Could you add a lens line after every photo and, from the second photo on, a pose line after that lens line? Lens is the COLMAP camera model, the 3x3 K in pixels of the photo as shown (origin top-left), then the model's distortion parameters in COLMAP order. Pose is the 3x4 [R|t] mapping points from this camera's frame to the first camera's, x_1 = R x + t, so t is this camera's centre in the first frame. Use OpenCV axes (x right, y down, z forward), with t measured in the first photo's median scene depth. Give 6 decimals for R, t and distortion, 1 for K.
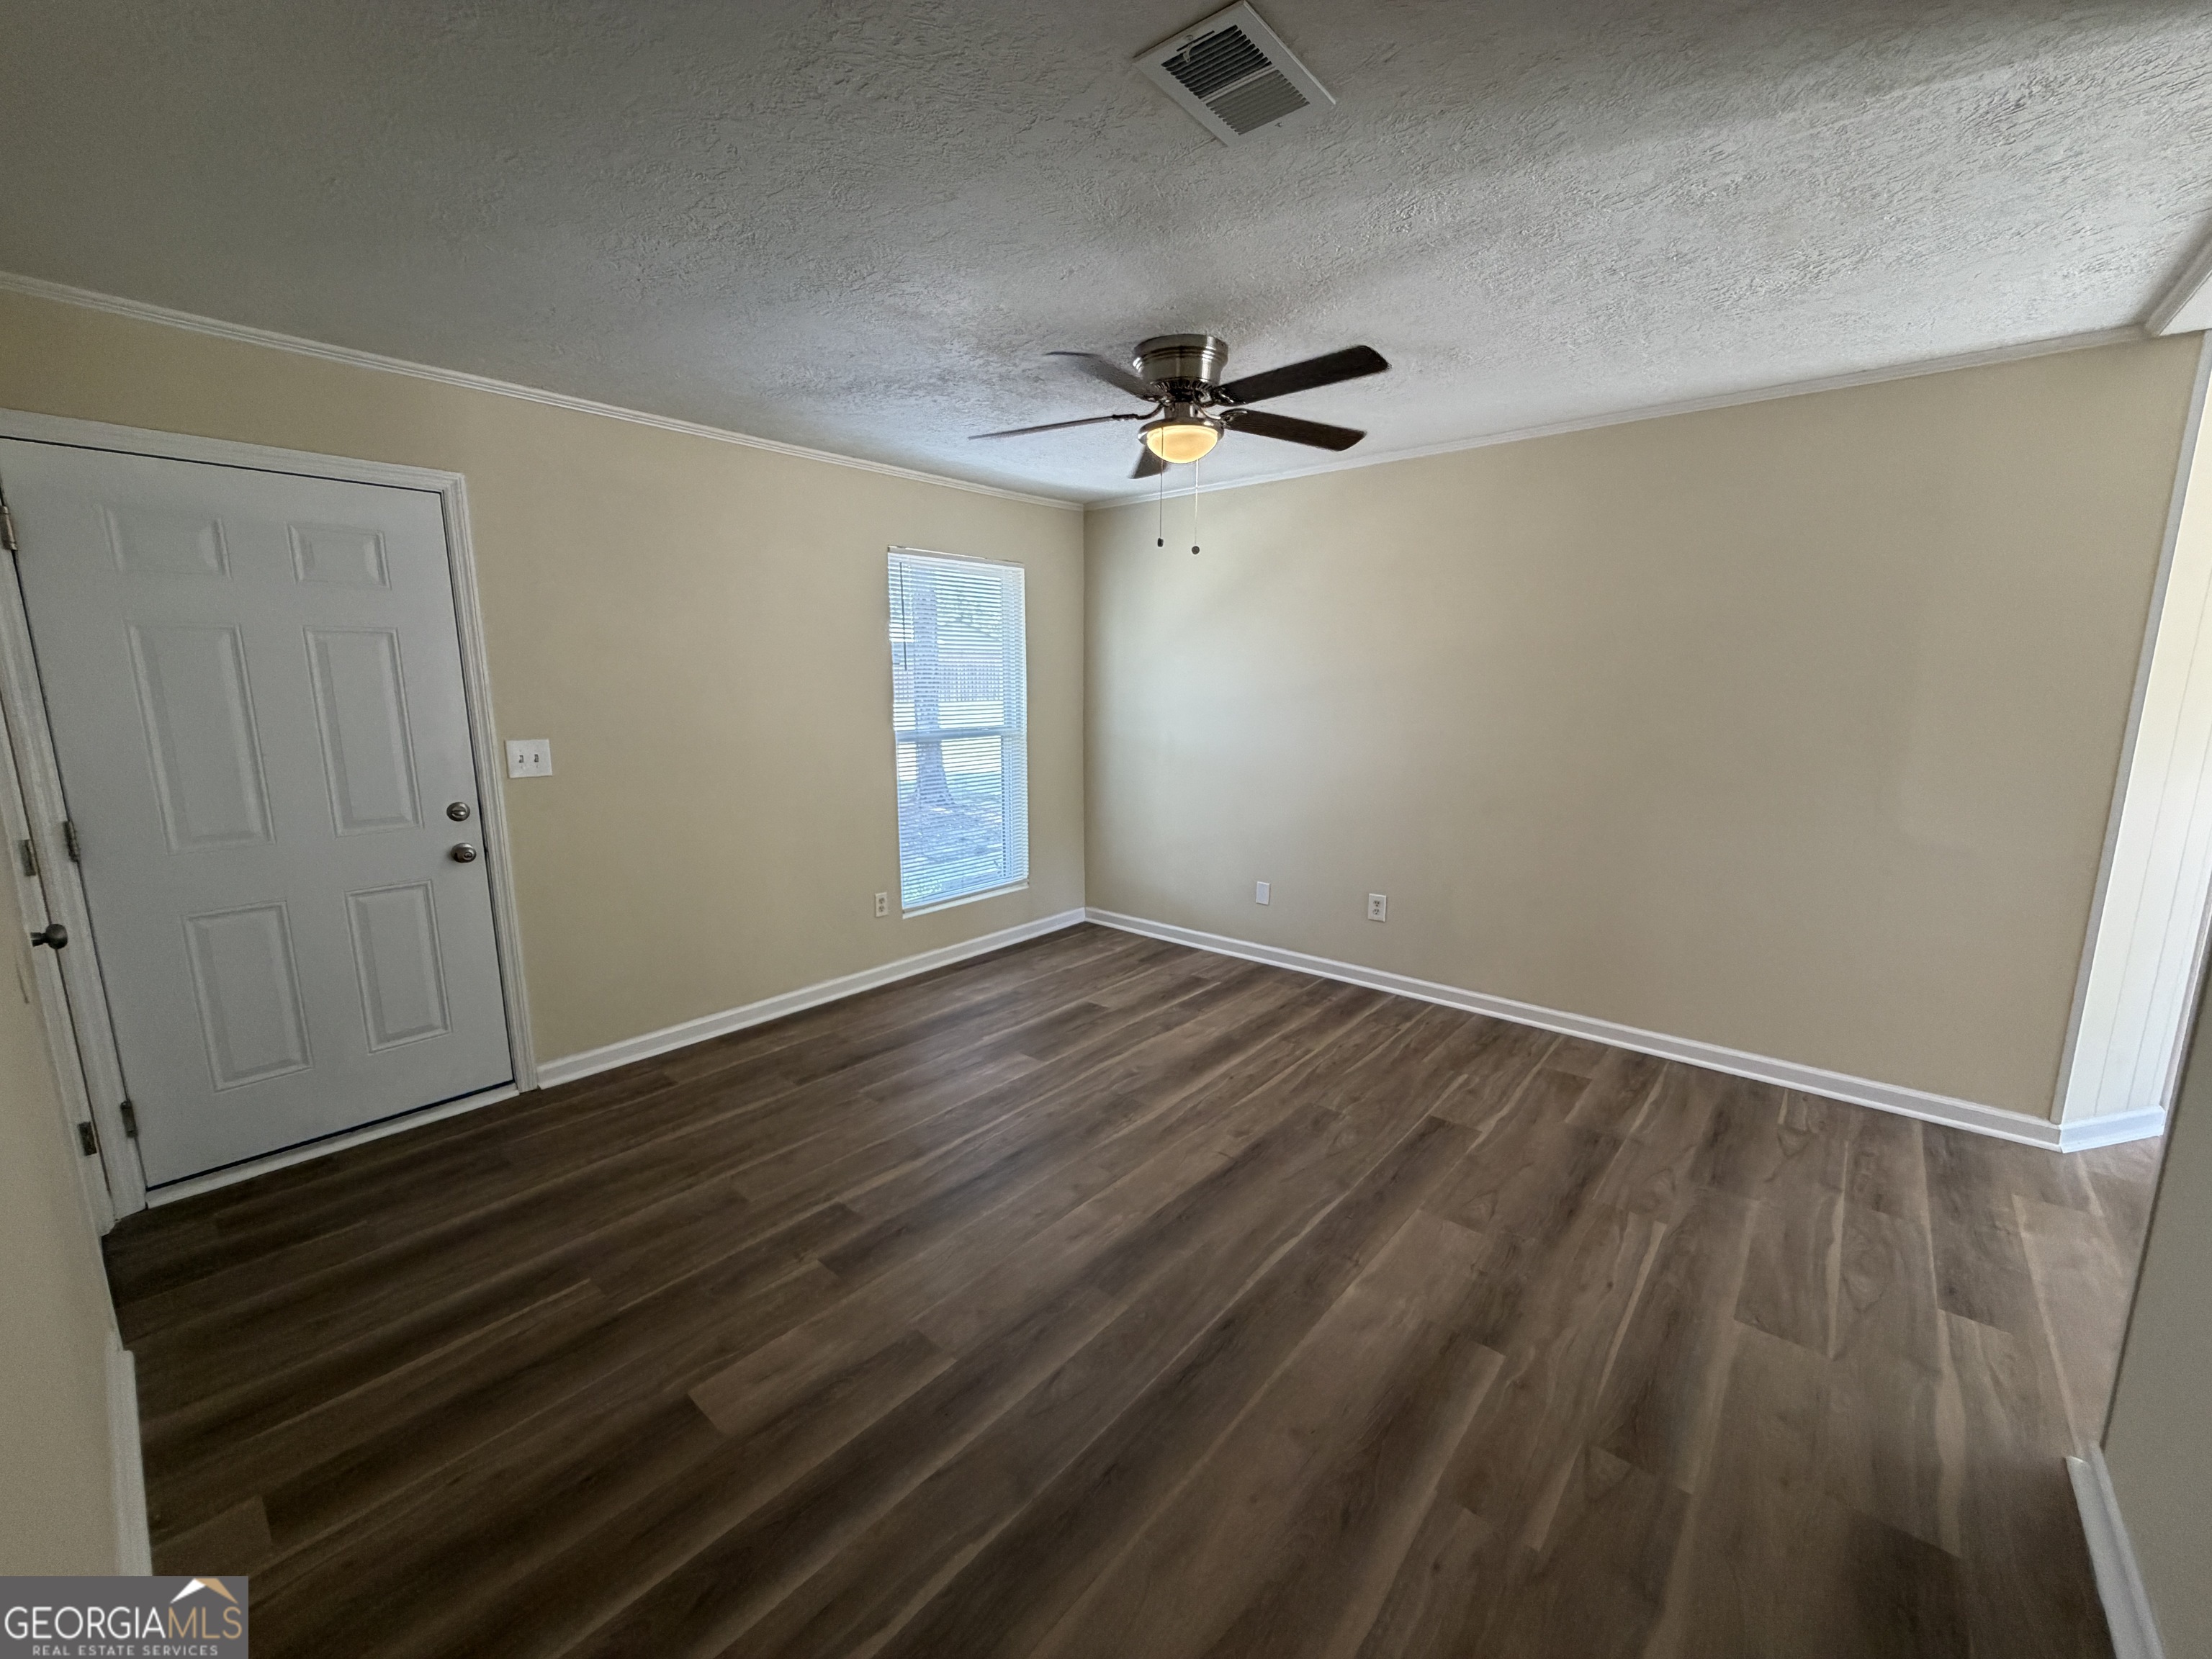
lens RADIAL K [[882.3, 0, 1098.2], [0, 882.3, 828.0], [0, 0, 1]] dist [0.001726, -0.001229]
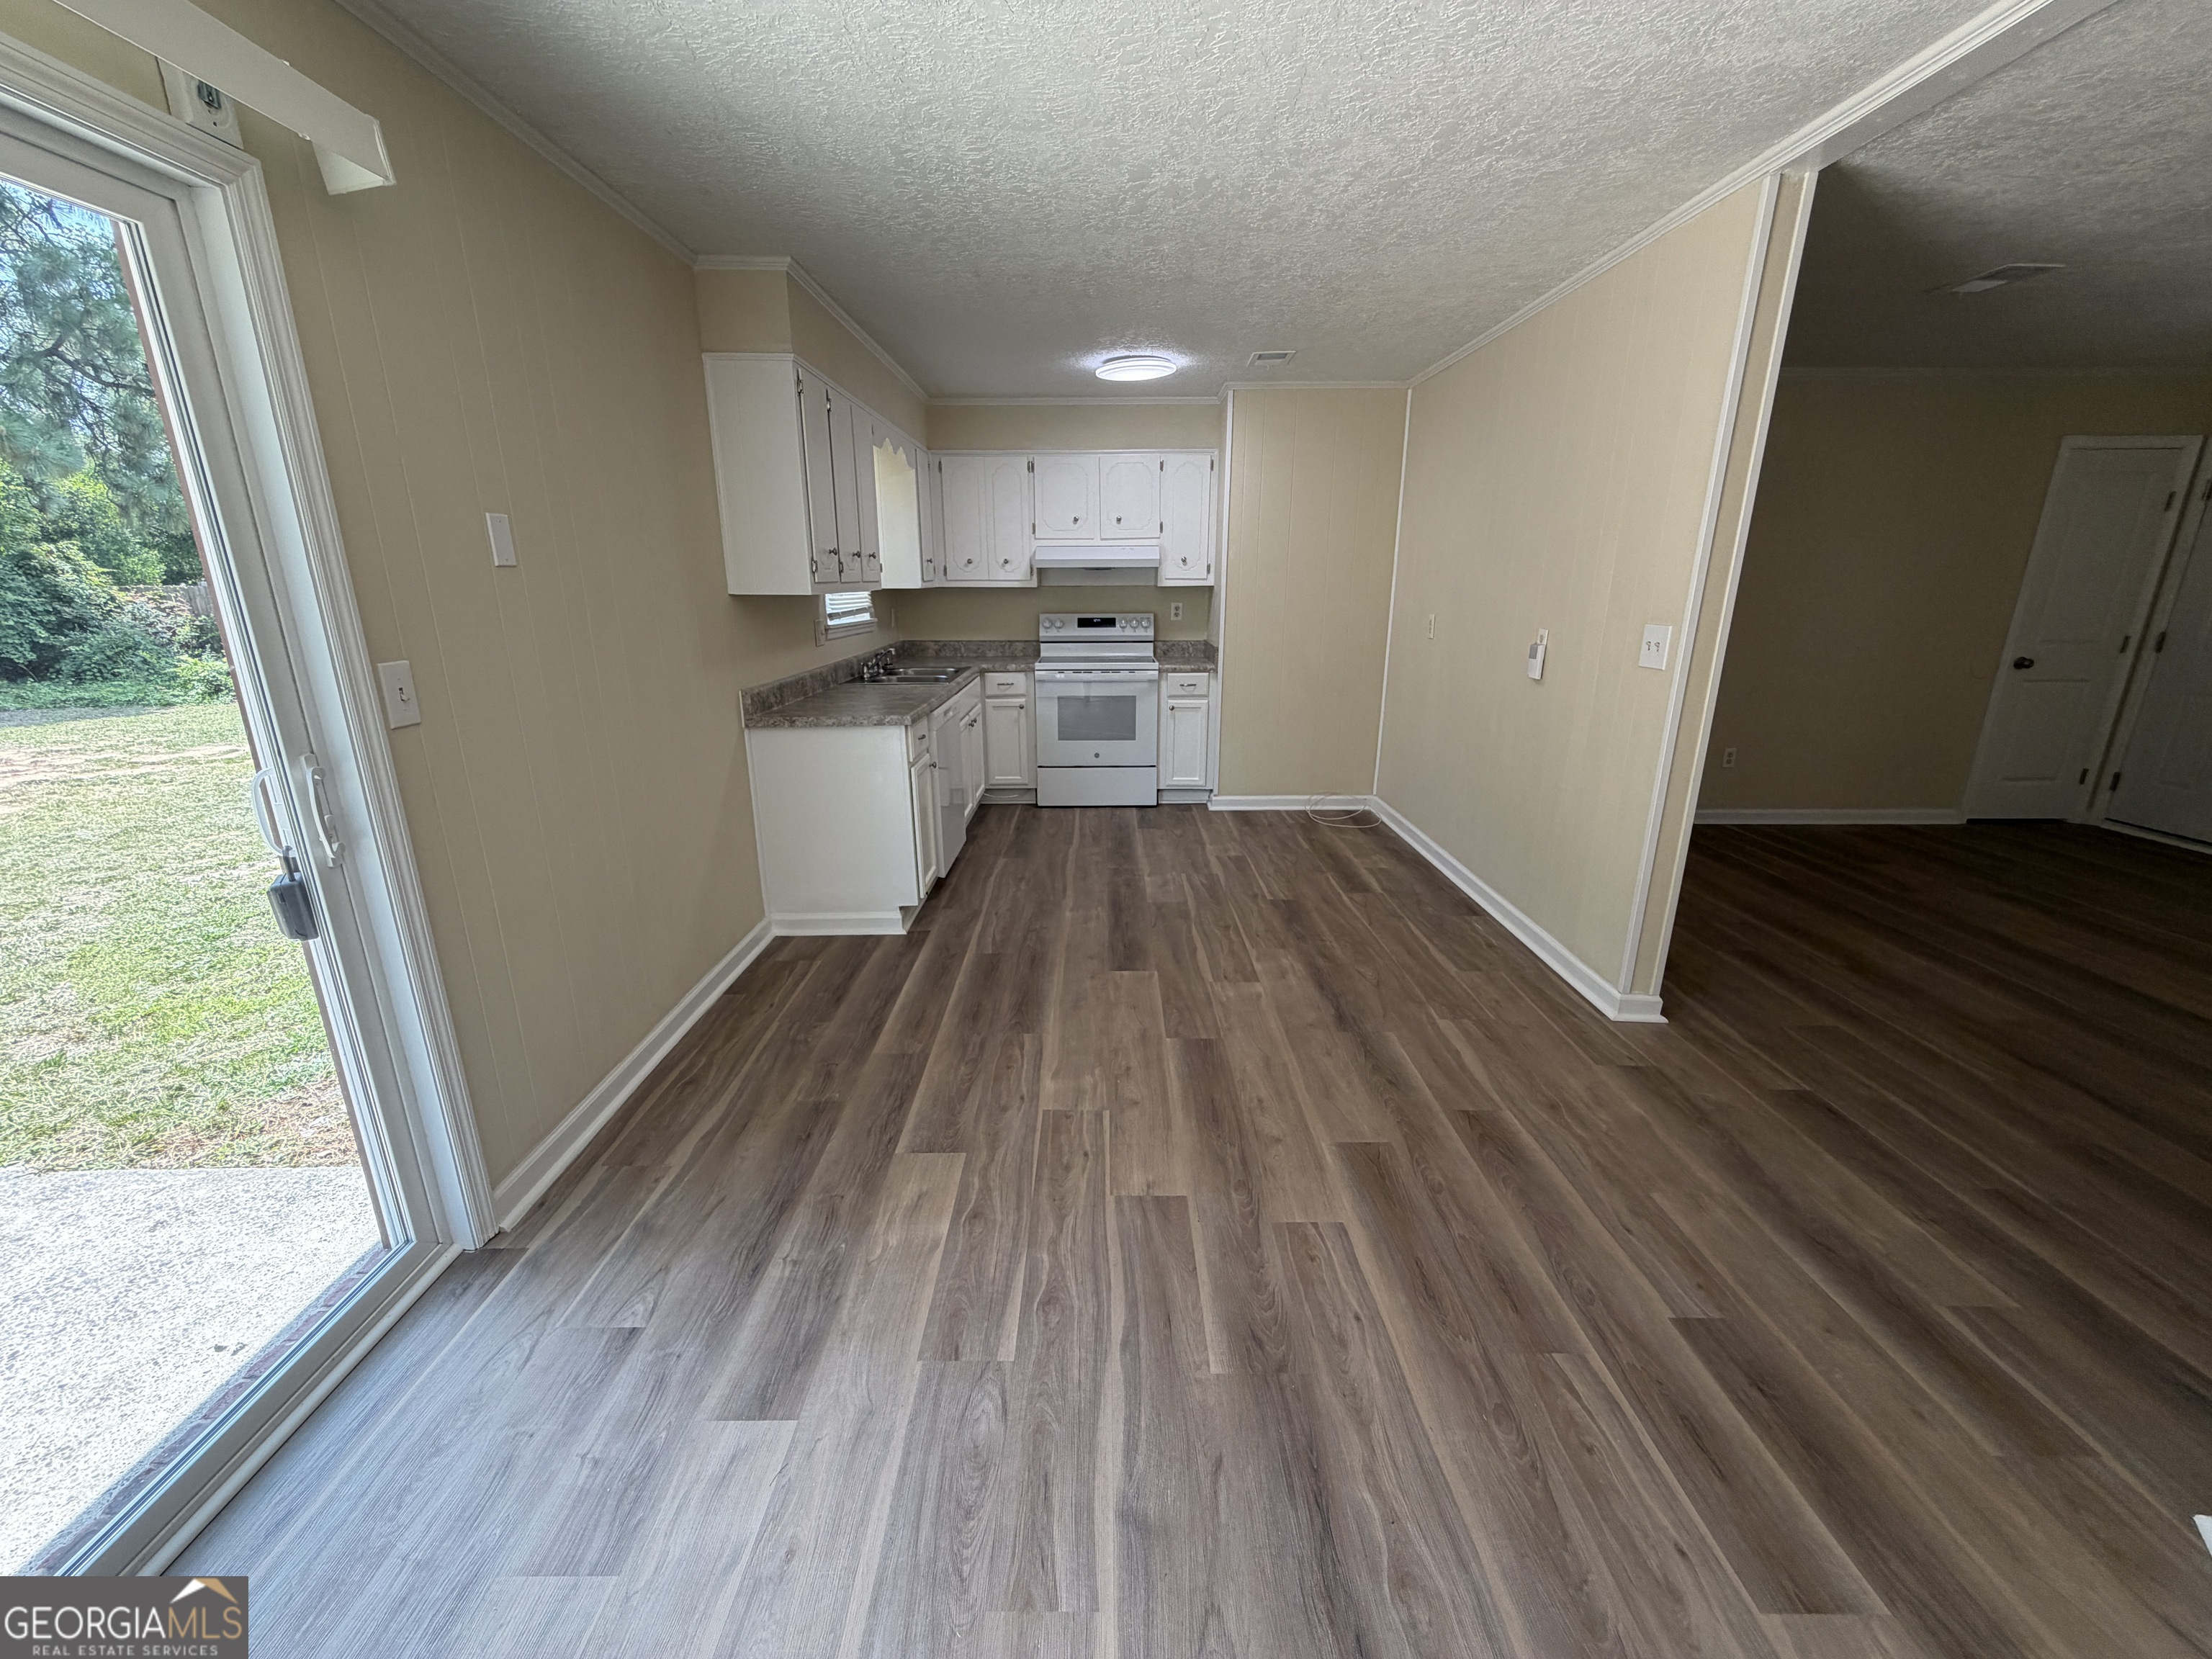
lens RADIAL K [[882.3, 0, 1098.8], [0, 882.3, 831.0], [0, 0, 1]] dist [0.001726, -0.001229]
pose [[-0.758765, 0.180216, -0.625938, 1.685921], [-0.109977, 0.911723, 0.395811, -0.101050], [0.642014, 0.369166, -0.671964, 0.751299]]
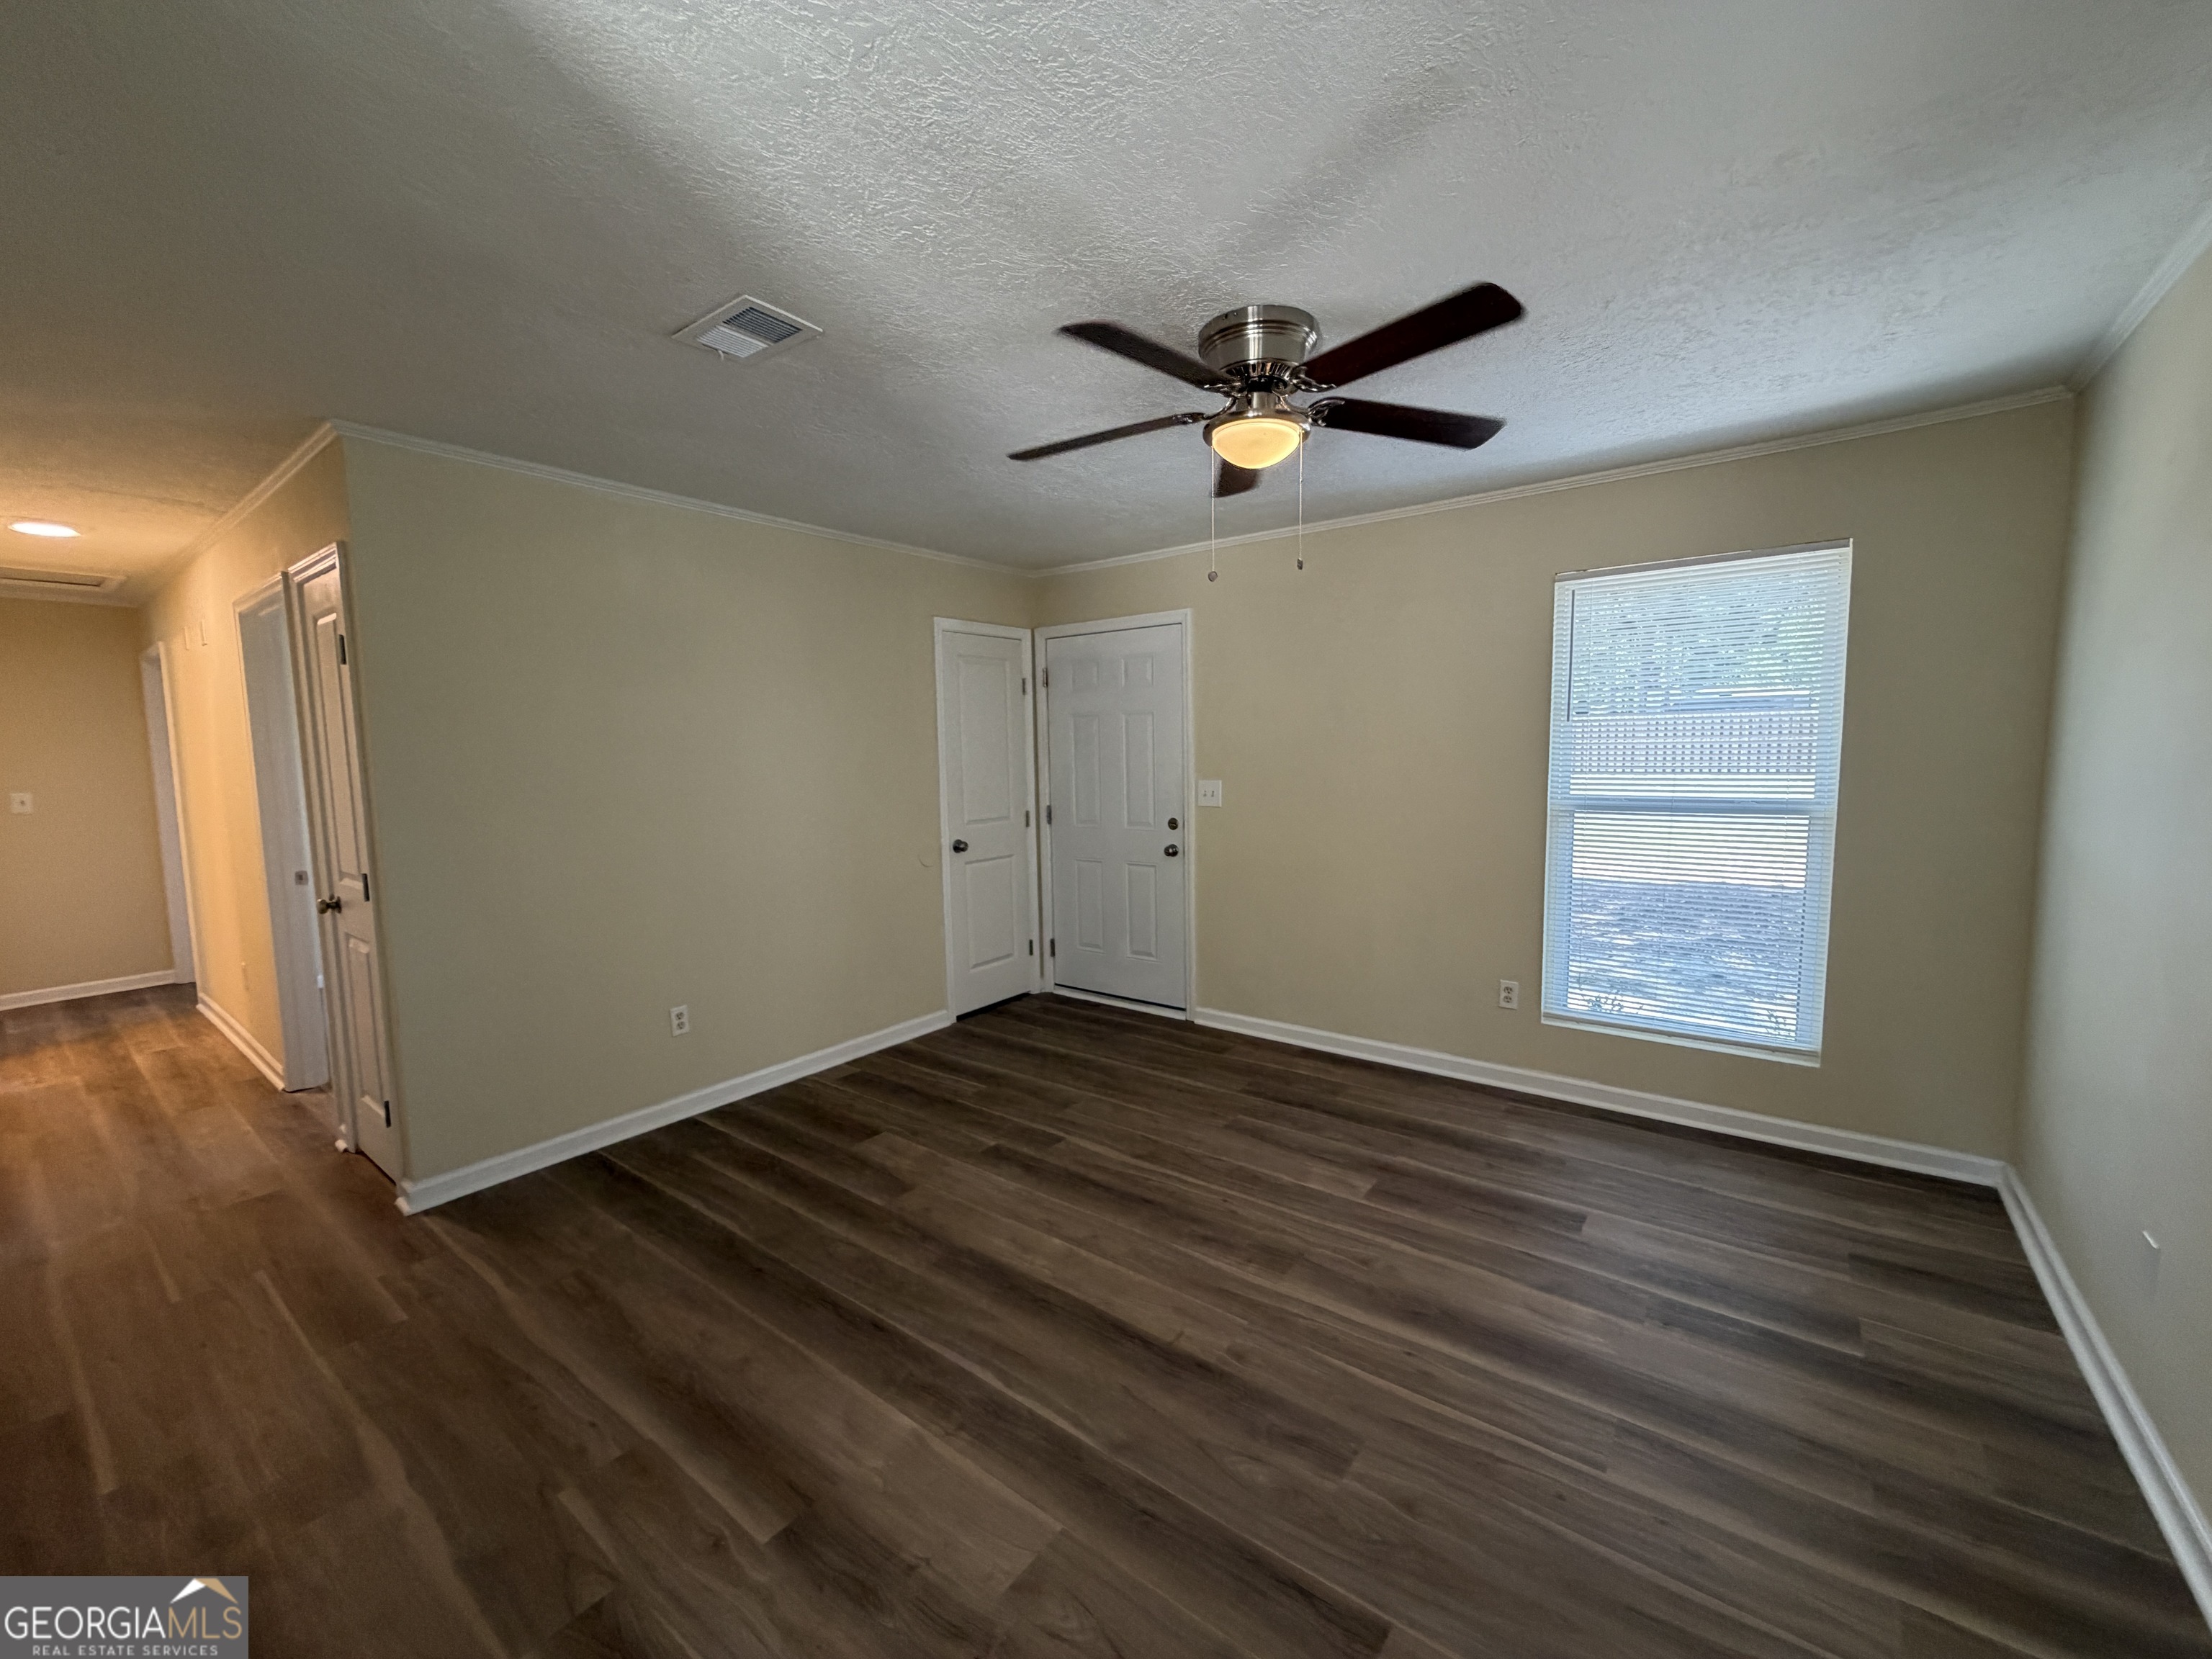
lens RADIAL K [[882.3, 0, 1101.1], [0, 882.3, 830.4], [0, 0, 1]] dist [0.001726, -0.001229]
pose [[0.059787, 0.094222, -0.993754, 0.822759], [-0.150765, 0.984967, 0.084318, -0.120221], [0.986760, 0.144783, 0.073093, 0.764771]]
